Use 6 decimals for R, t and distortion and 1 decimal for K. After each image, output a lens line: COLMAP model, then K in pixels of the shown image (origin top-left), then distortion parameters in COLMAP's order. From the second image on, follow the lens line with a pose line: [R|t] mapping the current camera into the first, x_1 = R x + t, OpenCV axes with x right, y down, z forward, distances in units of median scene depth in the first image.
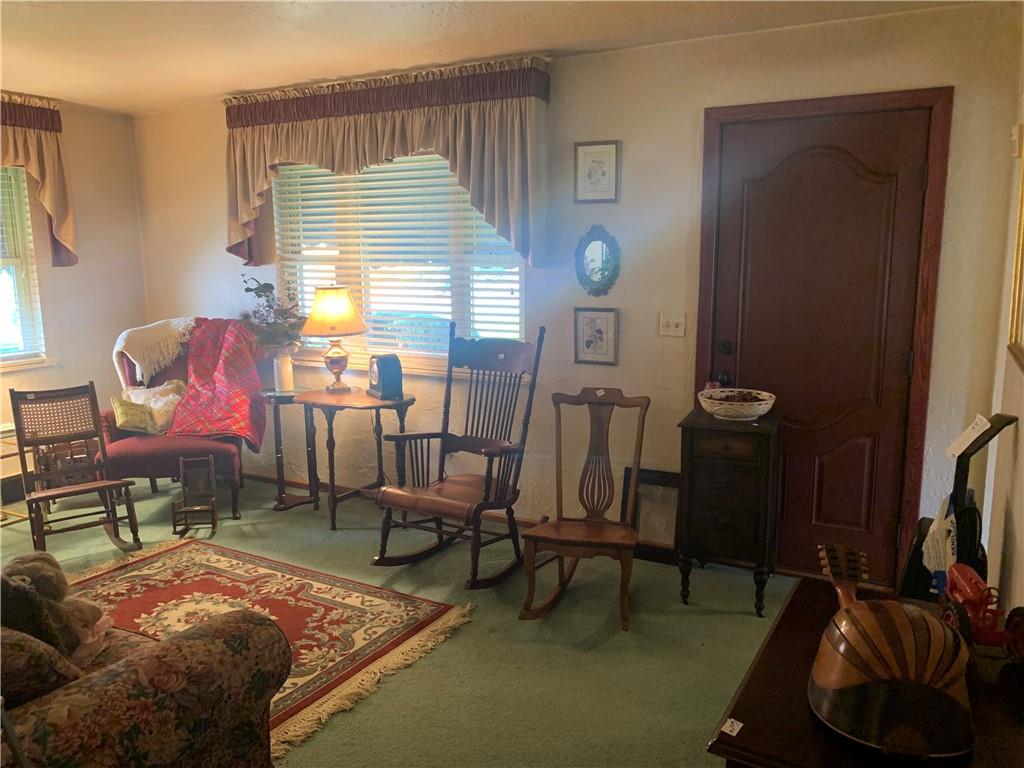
lens RADIAL K [[774.8, 0, 509.0], [0, 774.8, 382.5], [0, 0, 1]] dist [0.042767, -0.060019]
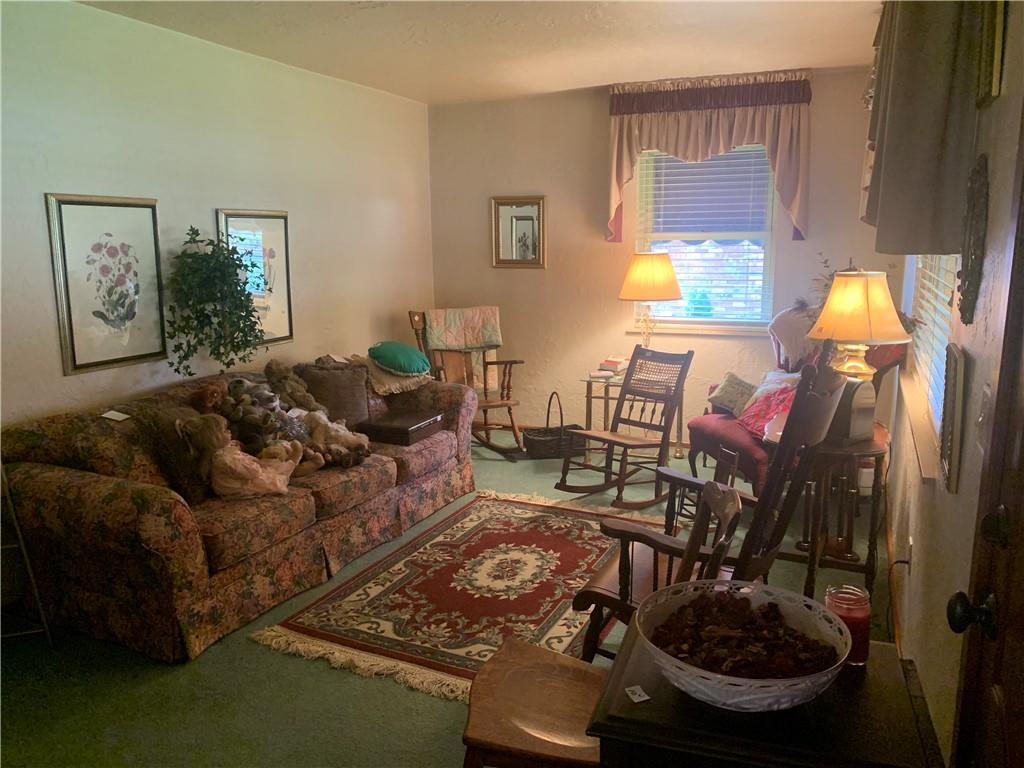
lens RADIAL K [[774.8, 0, 520.5], [0, 774.8, 382.7], [0, 0, 1]] dist [0.042767, -0.060019]
pose [[0.107098, 0.197372, -0.974461, 0.540483], [-0.161527, 0.970531, 0.178823, -0.126394], [0.981040, 0.138250, 0.135823, 0.740798]]
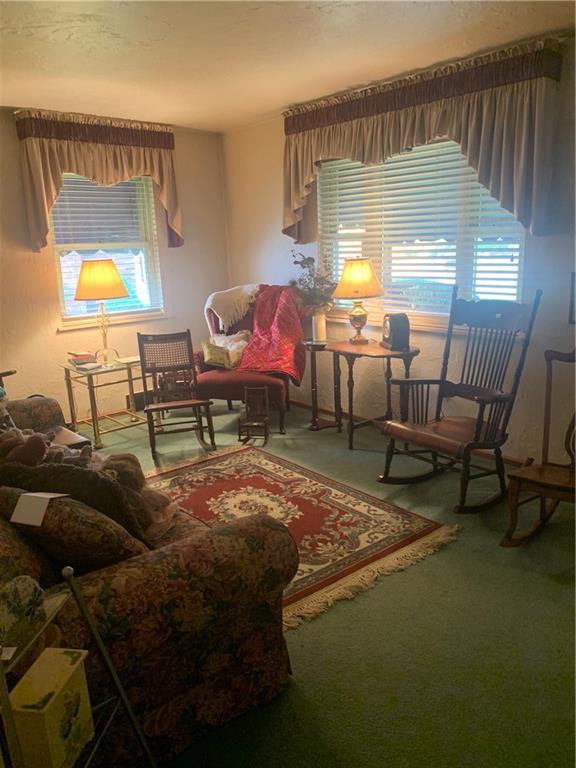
lens RADIAL K [[581.1, 0, 291.8], [0, 581.1, 382.2], [0, 0, 1]] dist [0.042767, -0.060019]
pose [[0.939393, 0.057608, -0.337967, 0.001004], [-0.031227, 0.996061, 0.082986, 0.001373], [0.341417, -0.067402, 0.937492, 0.083668]]
